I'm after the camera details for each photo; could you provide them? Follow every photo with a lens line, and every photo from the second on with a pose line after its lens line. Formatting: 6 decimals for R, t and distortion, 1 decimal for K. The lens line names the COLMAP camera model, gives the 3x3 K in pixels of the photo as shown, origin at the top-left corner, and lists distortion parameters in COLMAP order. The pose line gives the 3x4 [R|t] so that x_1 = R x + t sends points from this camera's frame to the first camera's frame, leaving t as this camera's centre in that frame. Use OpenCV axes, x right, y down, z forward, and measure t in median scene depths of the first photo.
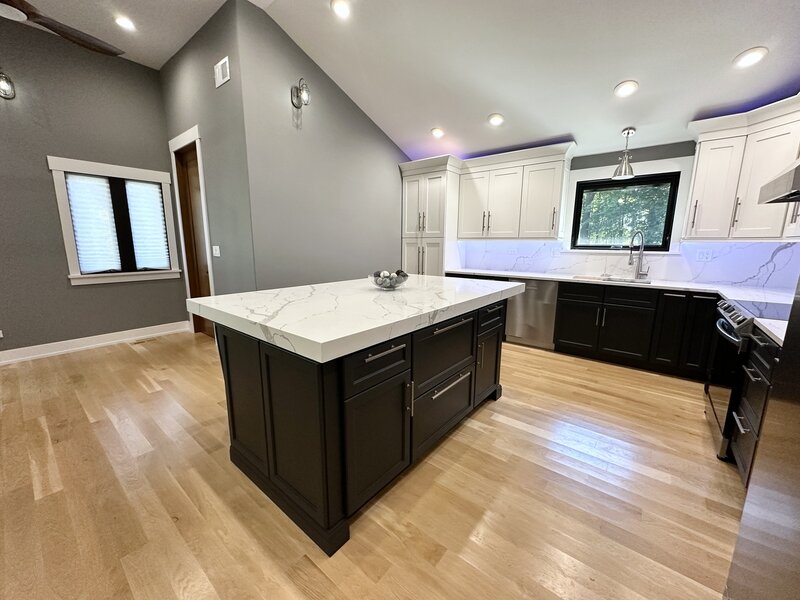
lens RADIAL K [[318.6, 0, 400.0], [0, 318.6, 299.4], [0, 0, 1]] dist [-0.002643, 0.000179]
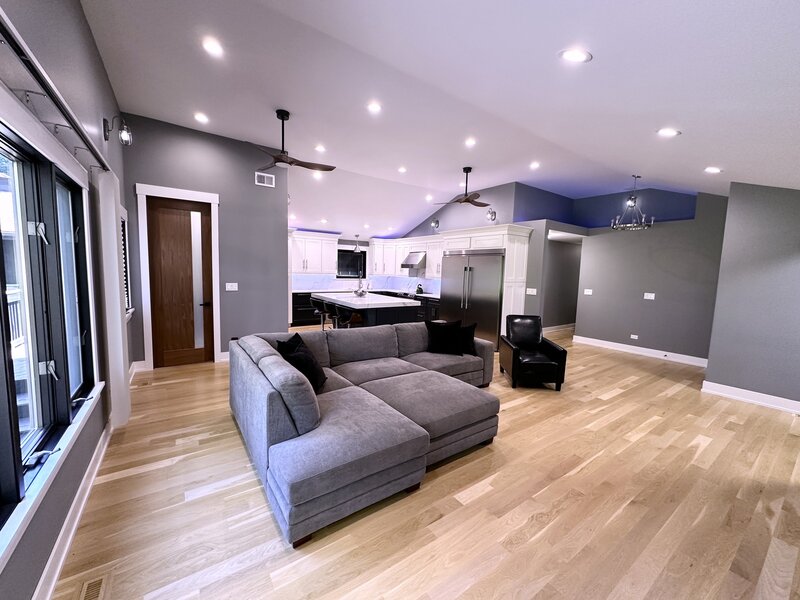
lens RADIAL K [[318.6, 0, 398.9], [0, 318.6, 300.7], [0, 0, 1]] dist [-0.002643, 0.000179]
pose [[0.278385, -0.093029, 0.955954, -1.775216], [0.140480, 0.988538, 0.055291, -0.072316], [-0.950141, 0.118900, 0.288263, -0.061728]]
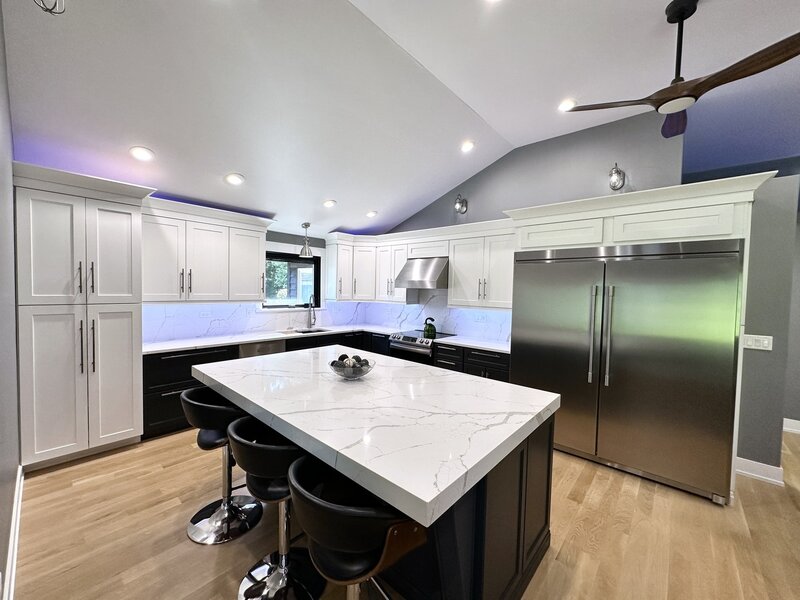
lens RADIAL K [[318.6, 0, 399.1], [0, 318.6, 299.2], [0, 0, 1]] dist [-0.002643, 0.000179]
pose [[0.042720, -0.039172, 0.998319, -0.643911], [0.152517, 0.987775, 0.032232, -0.181690], [-0.987377, 0.150884, 0.048172, 0.554606]]
